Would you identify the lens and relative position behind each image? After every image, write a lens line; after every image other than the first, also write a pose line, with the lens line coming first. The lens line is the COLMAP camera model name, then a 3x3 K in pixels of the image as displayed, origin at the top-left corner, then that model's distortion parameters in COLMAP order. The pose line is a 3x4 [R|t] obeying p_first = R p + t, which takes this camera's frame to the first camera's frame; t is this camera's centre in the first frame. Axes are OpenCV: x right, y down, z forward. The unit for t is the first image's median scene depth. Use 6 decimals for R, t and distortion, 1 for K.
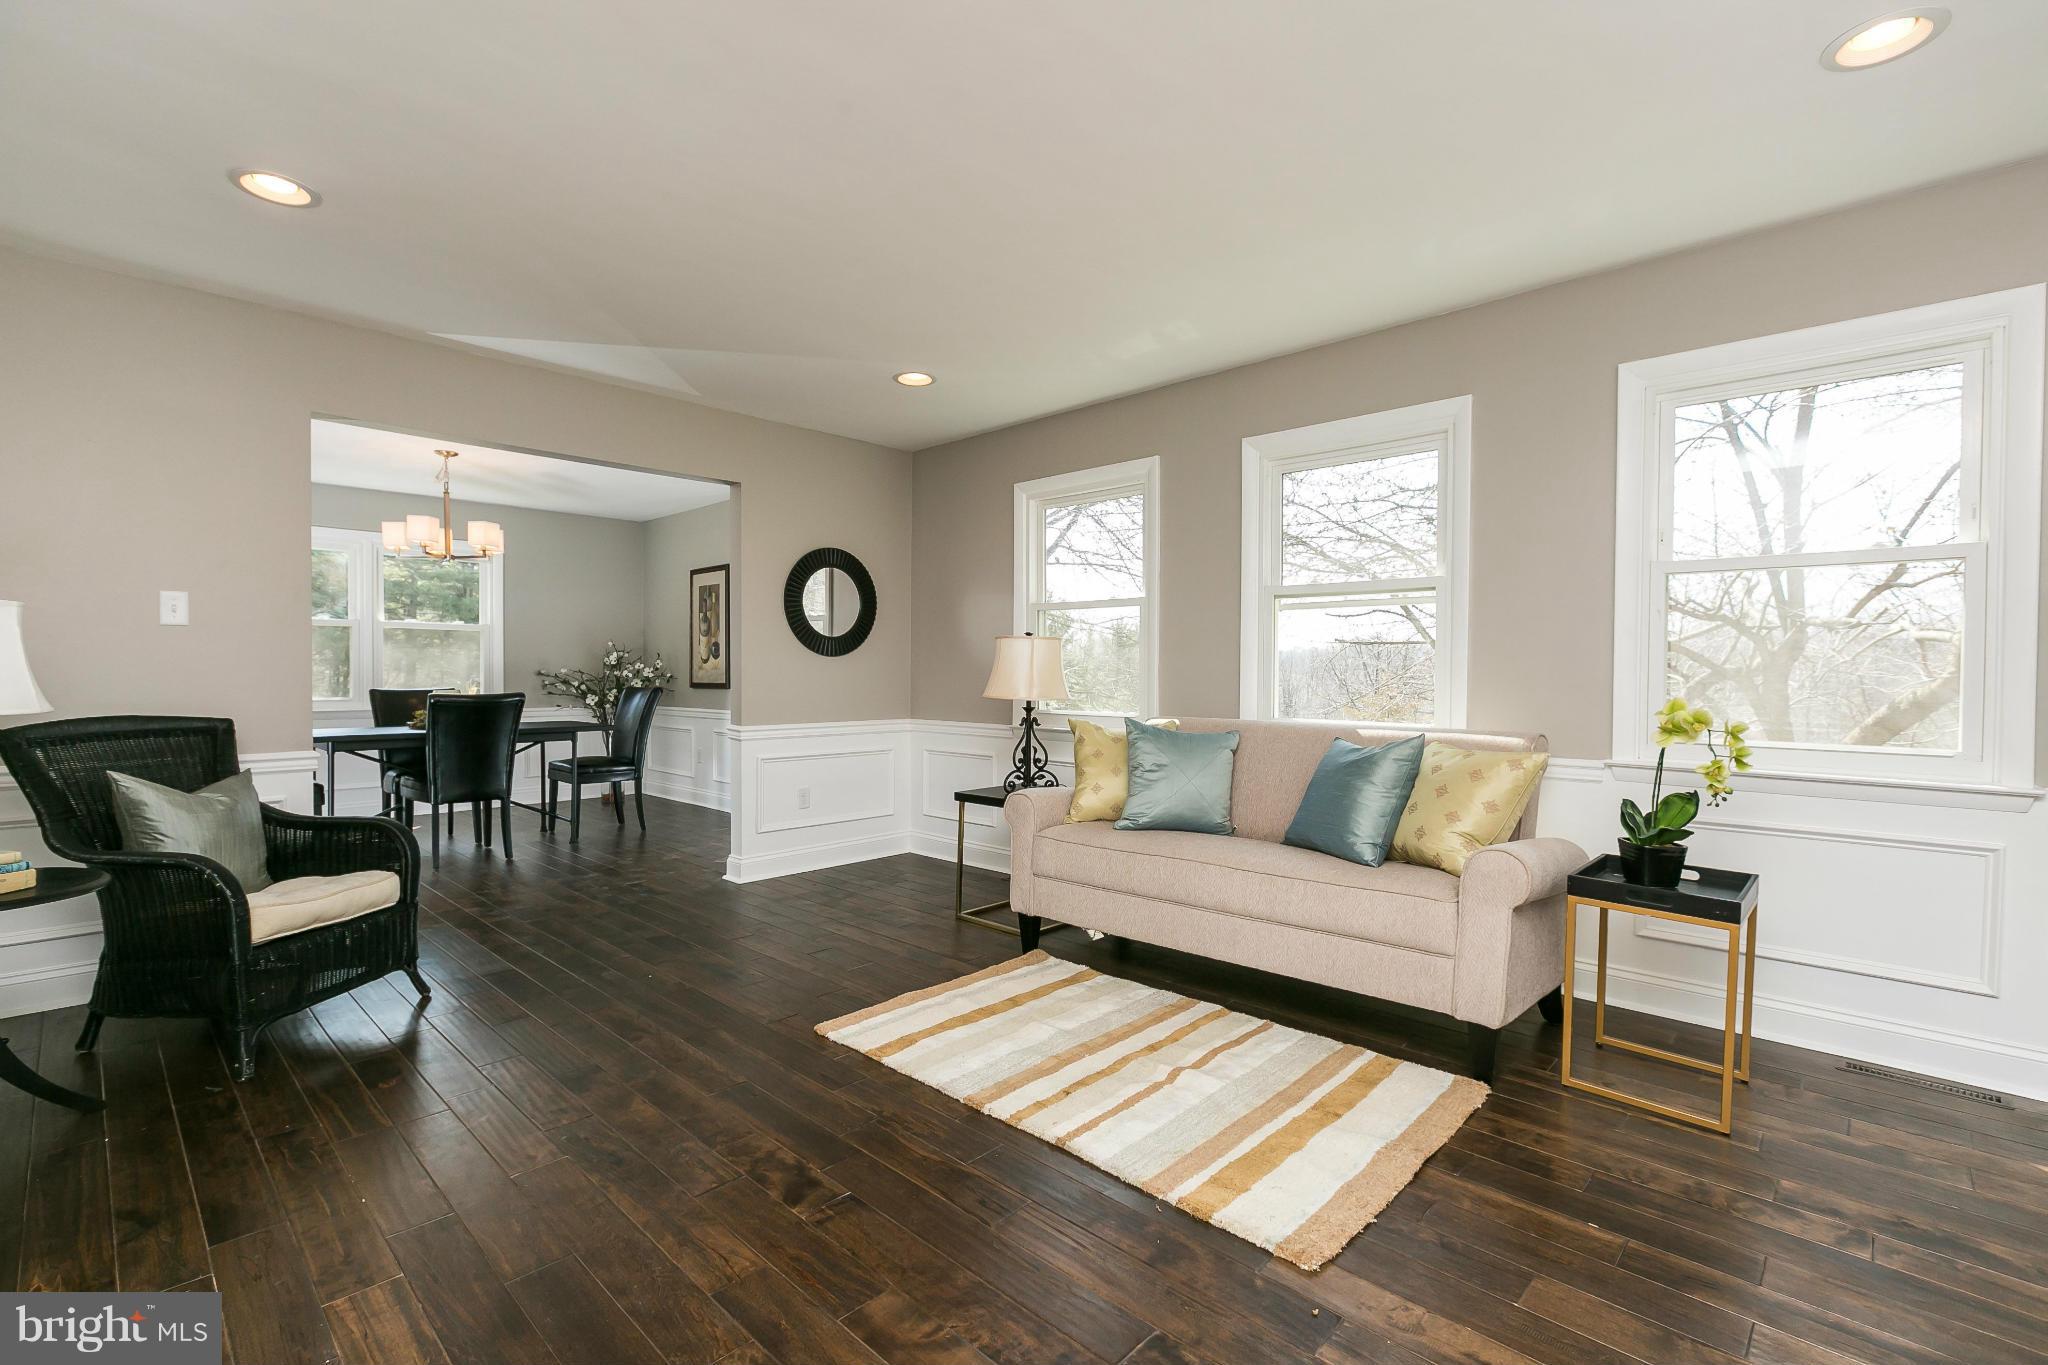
lens RADIAL K [[910.2, 0, 1013.0], [0, 910.2, 680.2], [0, 0, 1]] dist [0.017847, 0.000032]
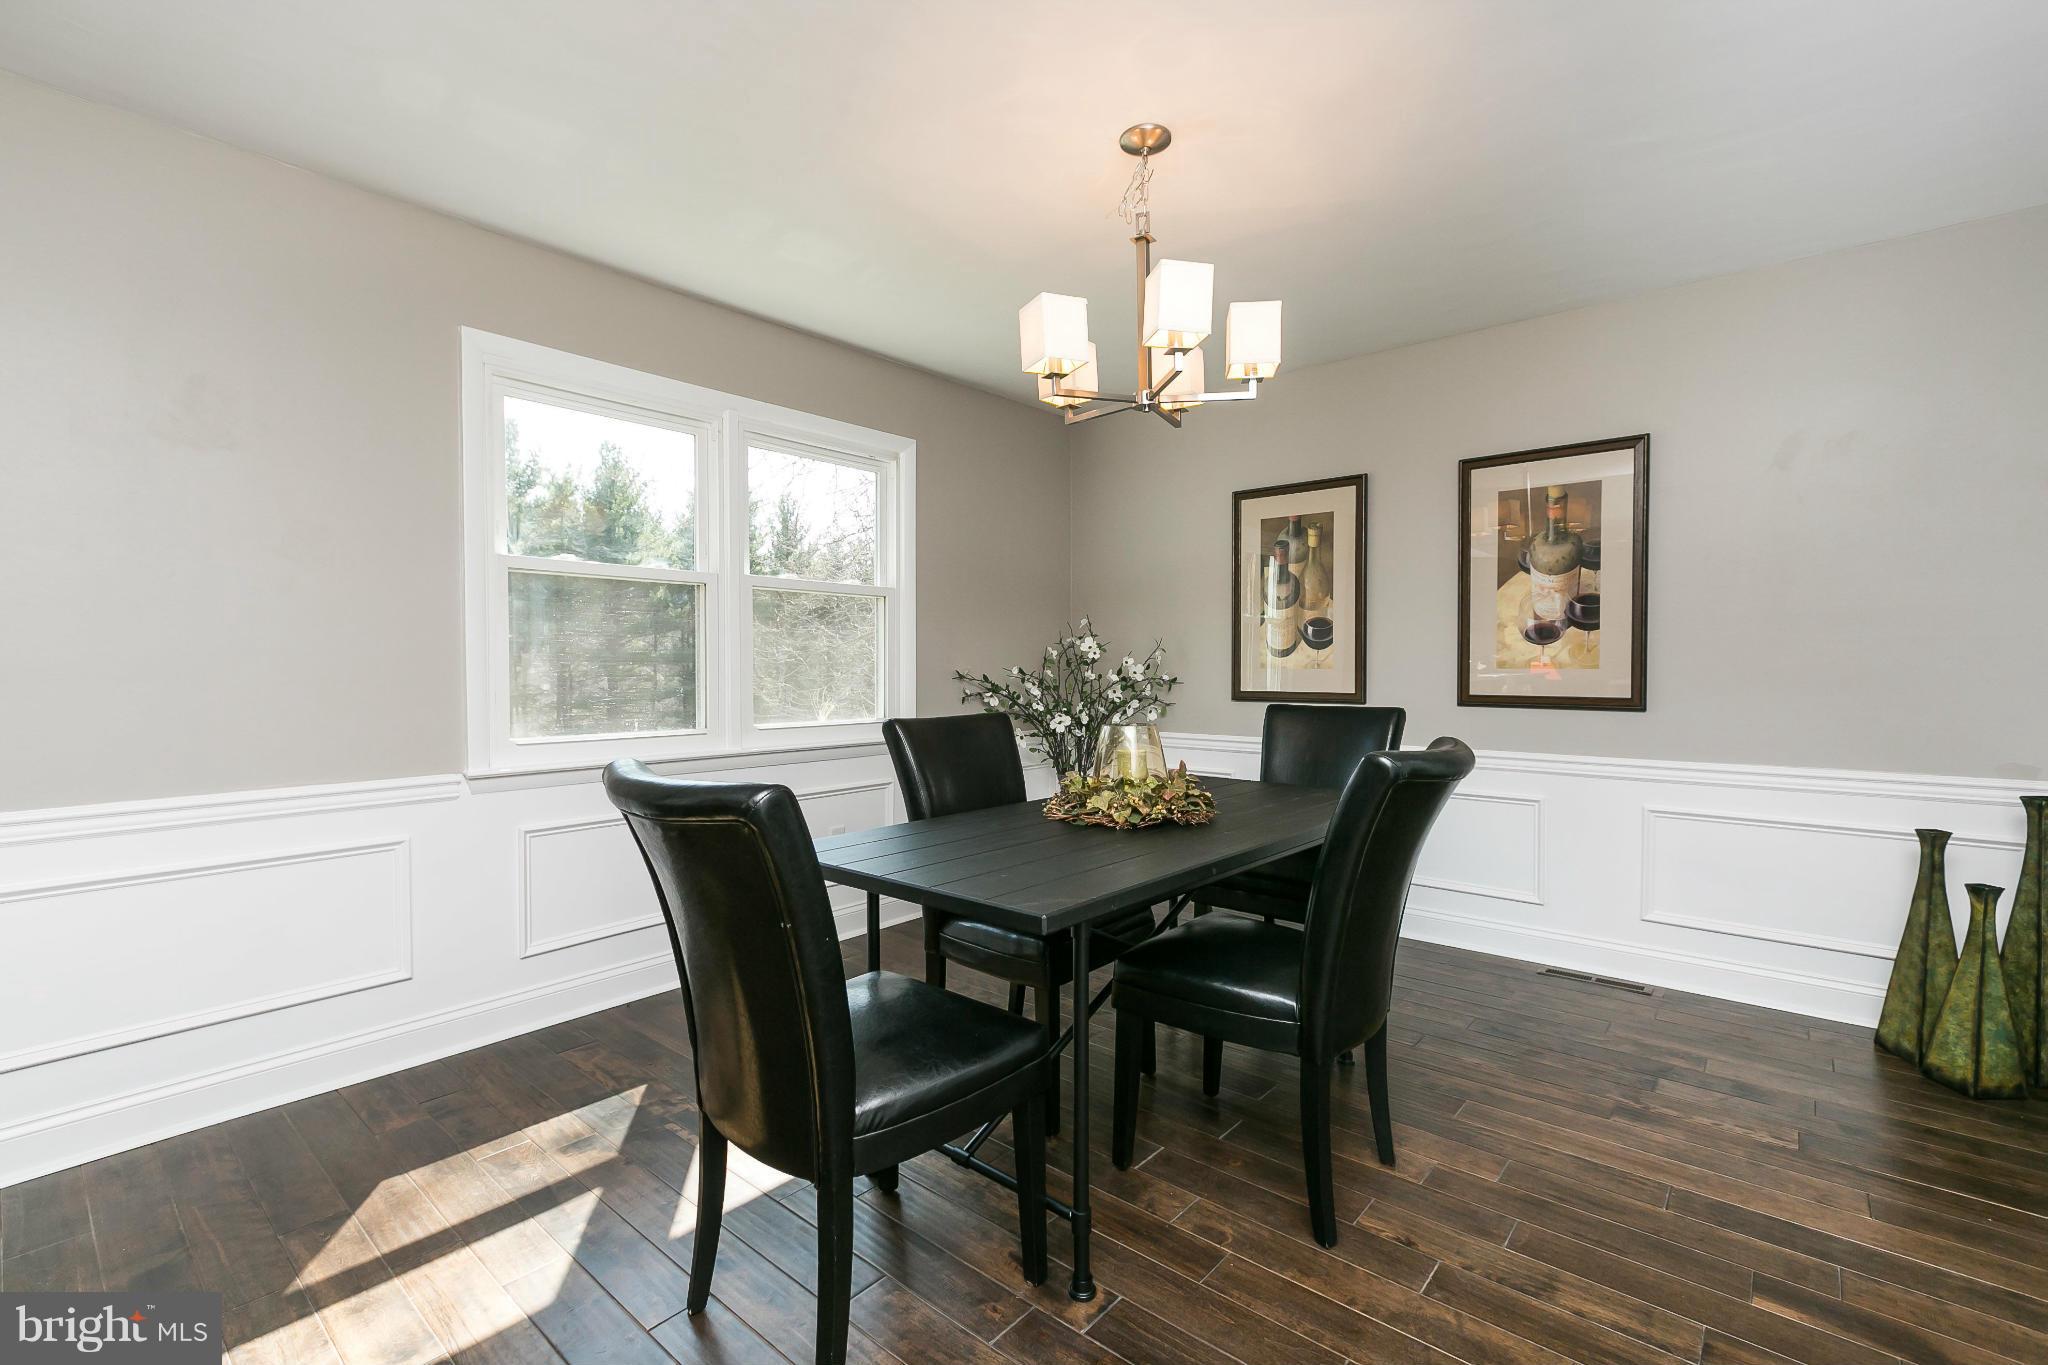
lens RADIAL K [[896.8, 0, 1024.7], [0, 896.8, 661.4], [0, 0, 1]] dist [-0.001083, -0.000086]
pose [[0.997468, -0.002078, 0.071082, -0.549163], [0.002553, 0.999975, -0.006593, -0.012583], [-0.071066, 0.006757, 0.997449, 0.477563]]
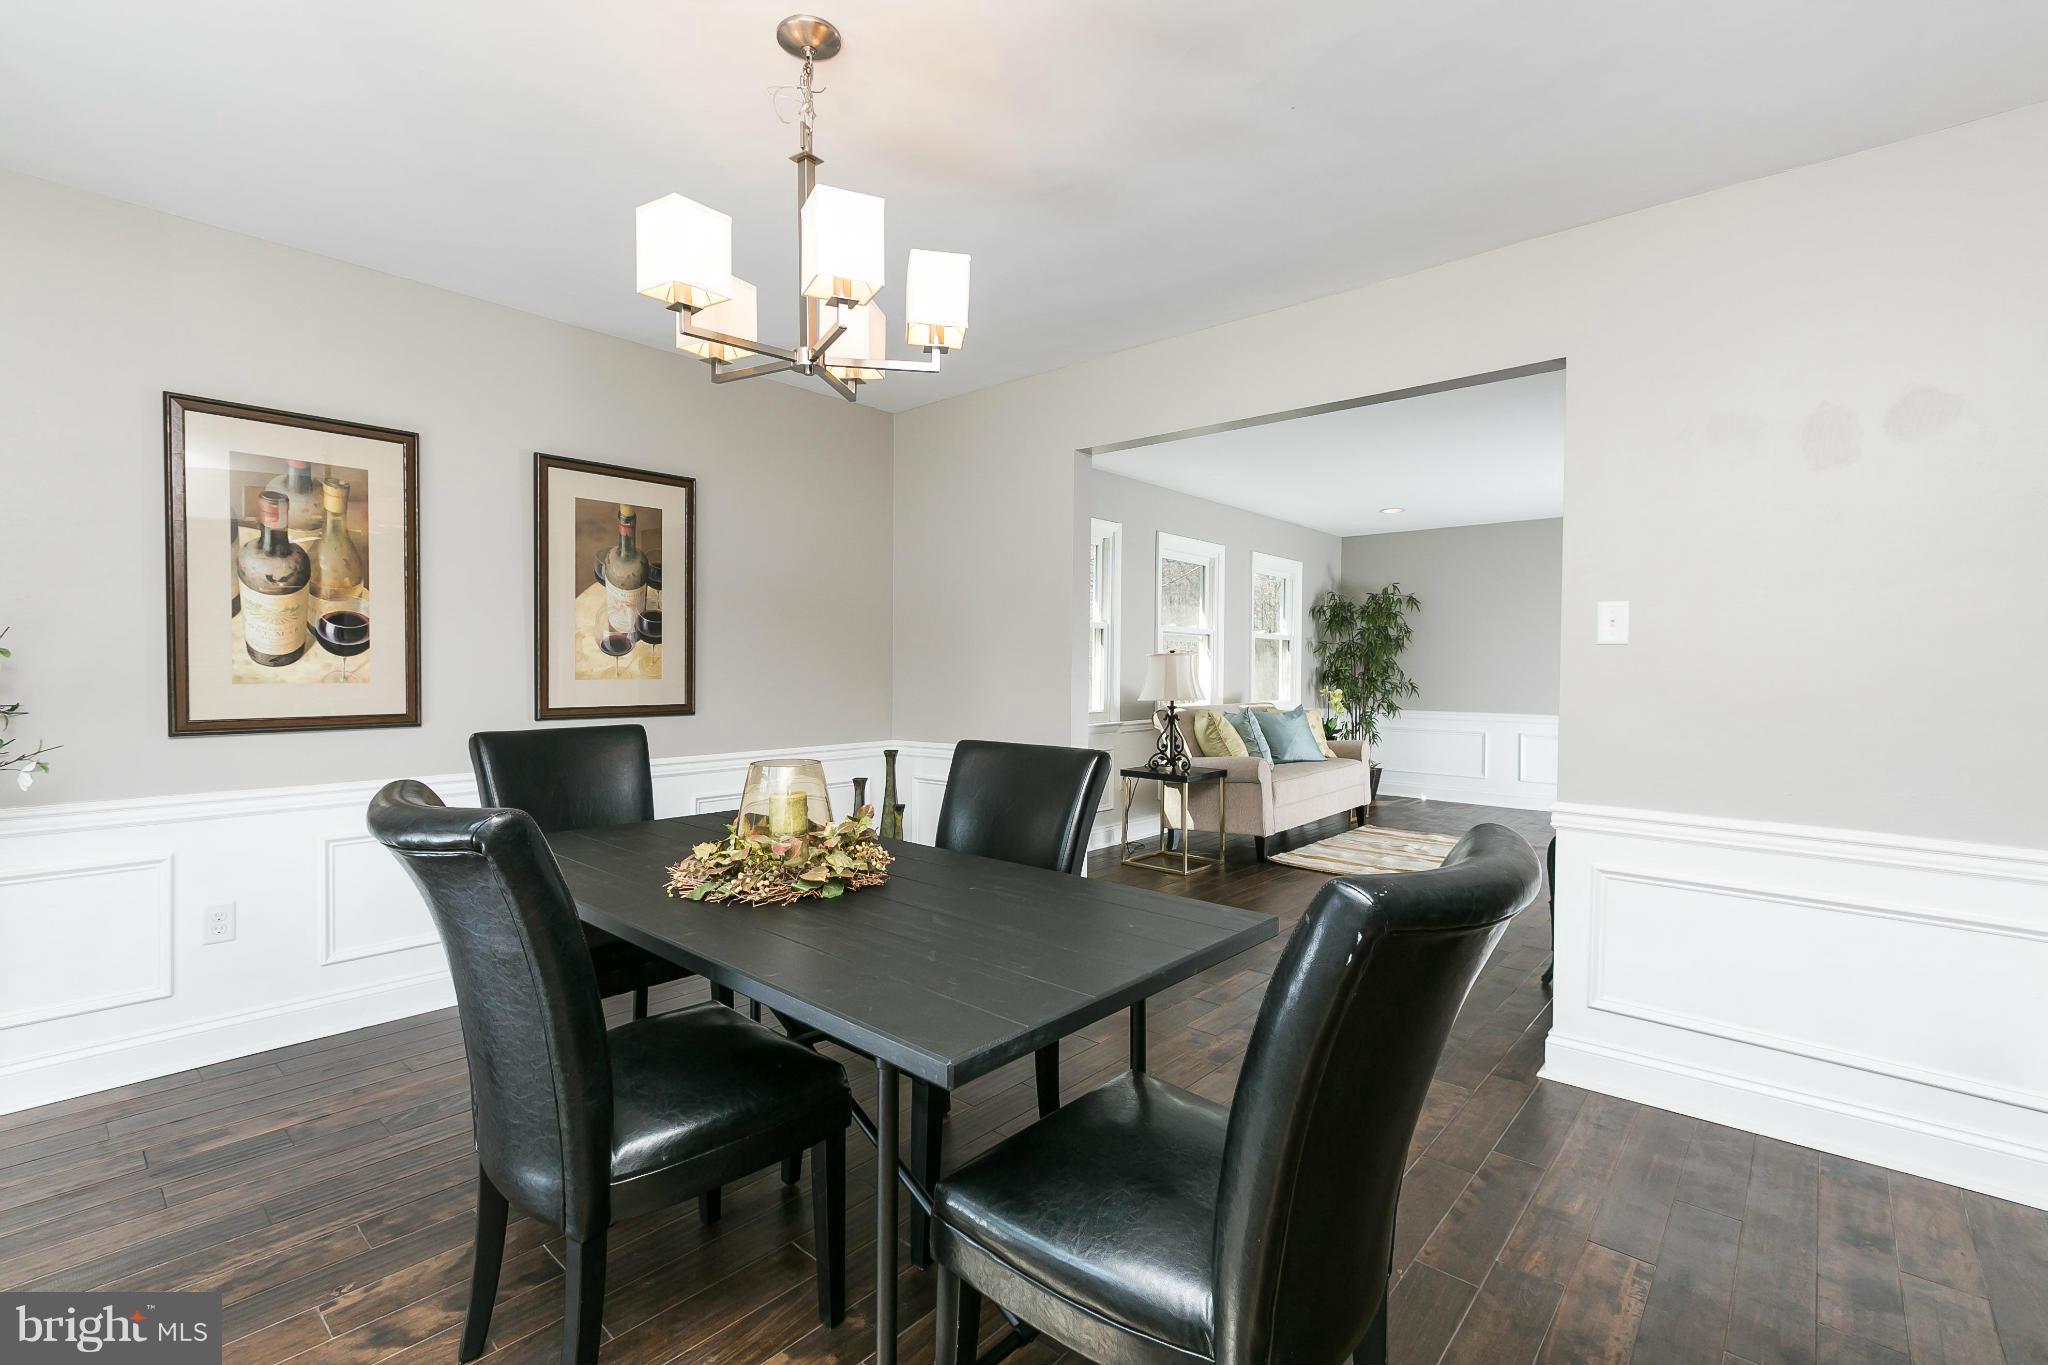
lens RADIAL K [[910.2, 0, 1013.0], [0, 910.2, 680.2], [0, 0, 1]] dist [0.017847, 0.000032]
pose [[-0.040801, -0.006055, 0.999149, -0.747068], [0.012603, 0.999899, 0.006574, -0.011283], [-0.999088, 0.012861, -0.040721, 0.732953]]
